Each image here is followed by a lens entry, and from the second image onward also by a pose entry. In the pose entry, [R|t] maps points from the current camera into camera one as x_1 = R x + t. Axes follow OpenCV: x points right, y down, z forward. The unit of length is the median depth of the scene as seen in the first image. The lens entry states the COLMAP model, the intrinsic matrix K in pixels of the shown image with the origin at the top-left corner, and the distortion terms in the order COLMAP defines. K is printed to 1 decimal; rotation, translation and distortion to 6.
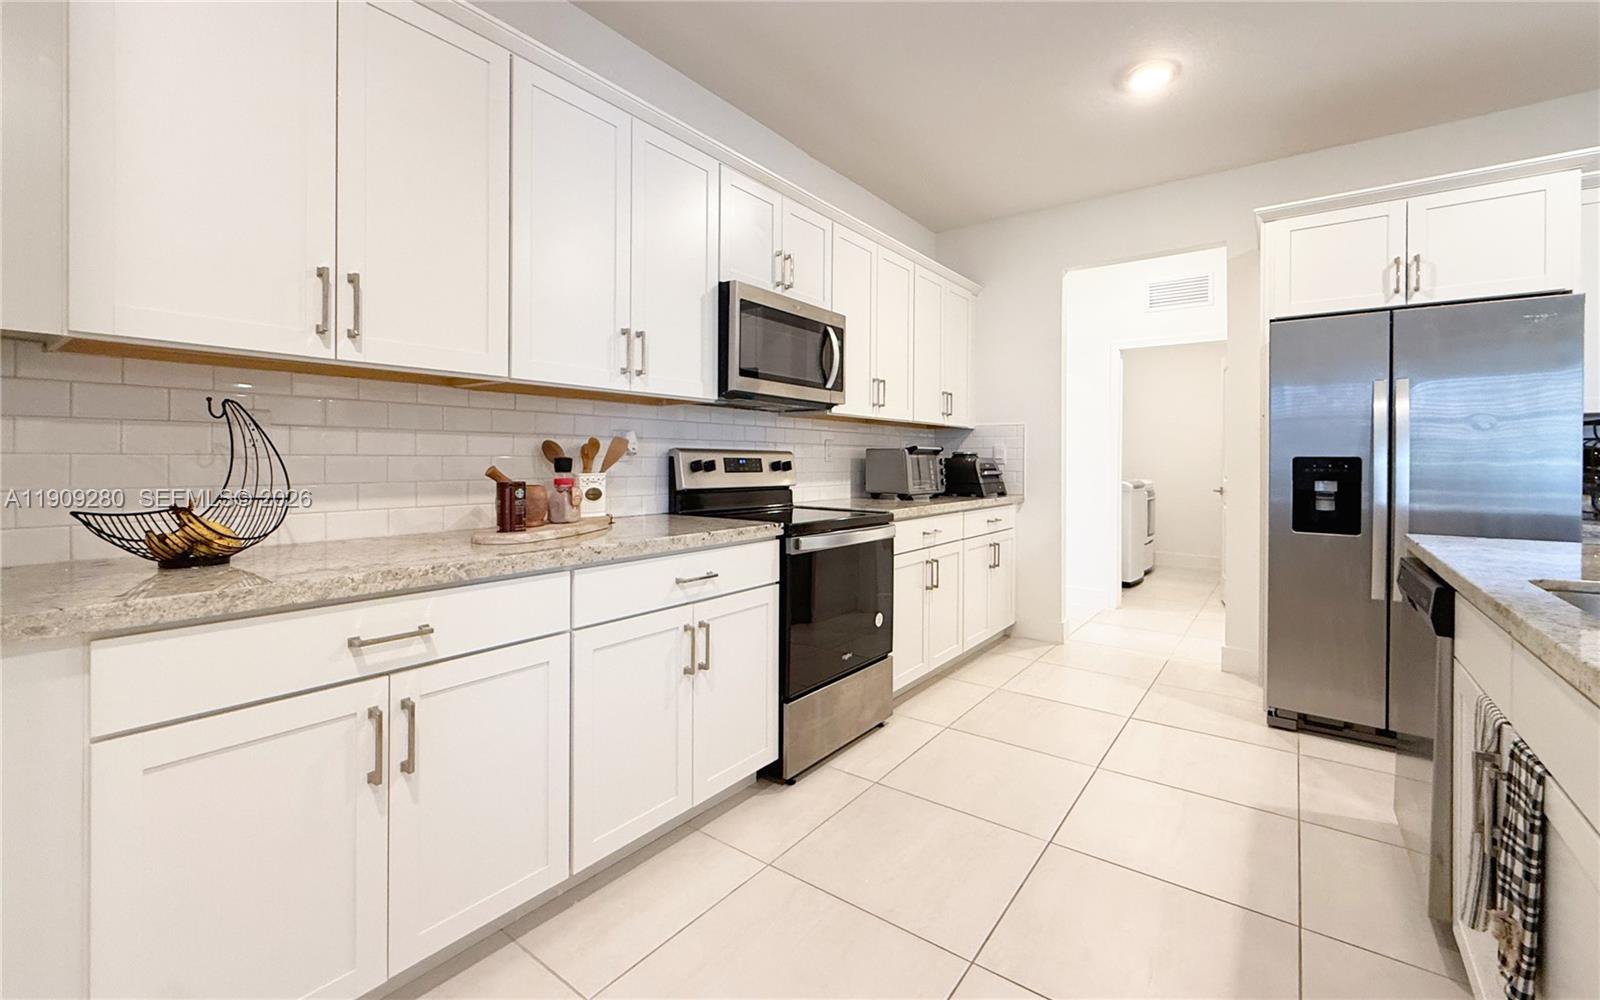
lens RADIAL K [[663.1, 0, 799.1], [0, 663.1, 463.7], [0, 0, 1]] dist [0.001596, -0.000054]
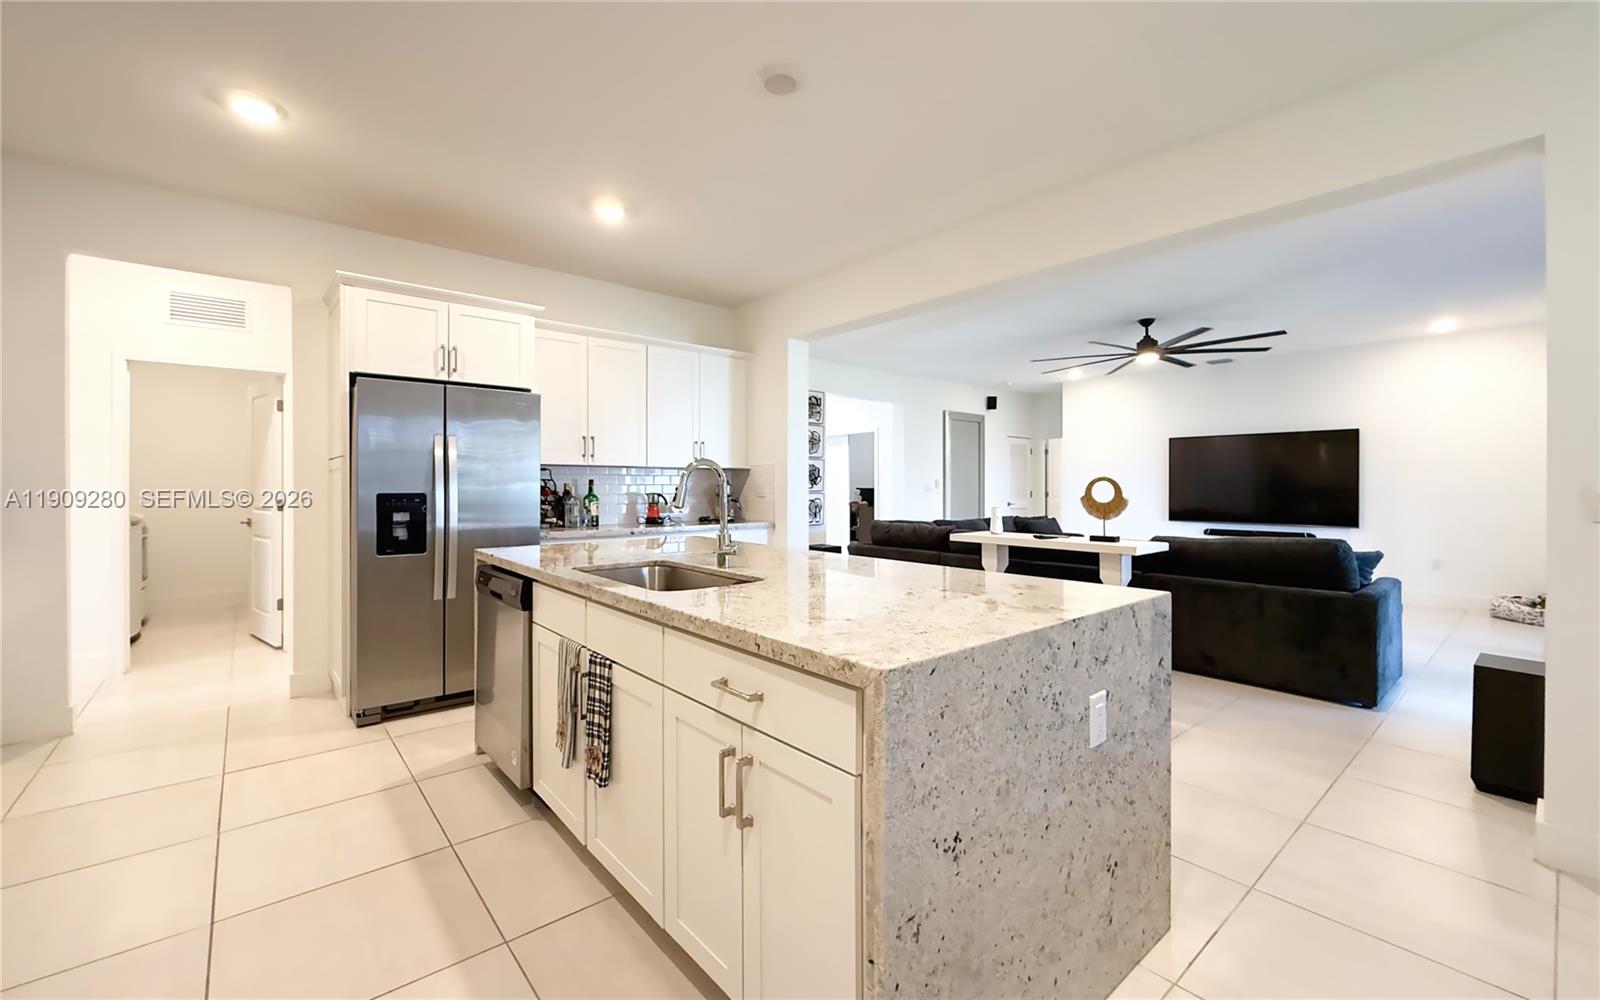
lens RADIAL K [[650.6, 0, 800.0], [0, 650.6, 500.0], [0, 0, 1]] dist [0.000748, 0.000054]
pose [[0.217827, -0.028112, 0.975583, -0.233351], [0.006637, 0.999605, 0.027322, -0.025775], [-0.975965, 0.000523, 0.217927, 0.007915]]
